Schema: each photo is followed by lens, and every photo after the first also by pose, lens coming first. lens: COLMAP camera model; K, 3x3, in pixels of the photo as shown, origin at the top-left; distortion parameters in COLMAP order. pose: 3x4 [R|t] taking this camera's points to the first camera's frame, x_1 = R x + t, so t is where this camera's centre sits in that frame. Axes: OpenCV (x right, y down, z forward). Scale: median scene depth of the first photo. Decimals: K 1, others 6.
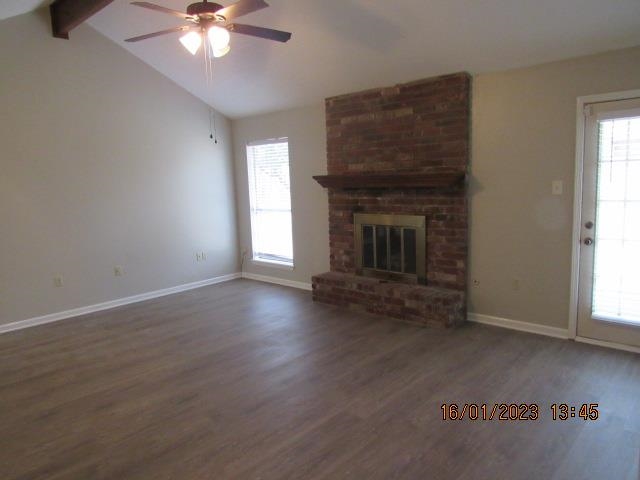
lens RADIAL K [[460.7, 0, 319.5], [0, 460.7, 241.0], [0, 0, 1]] dist [-0.026173, 0.010605]
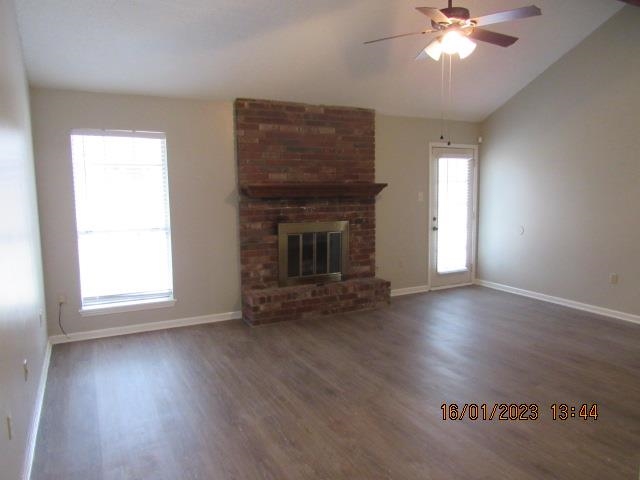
lens RADIAL K [[460.7, 0, 319.6], [0, 460.7, 238.4], [0, 0, 1]] dist [-0.026173, 0.010605]
pose [[0.330938, -0.068022, 0.941198, -0.880596], [0.125346, 0.991729, 0.027601, -0.048940], [-0.935290, 0.108841, 0.336728, 0.644383]]
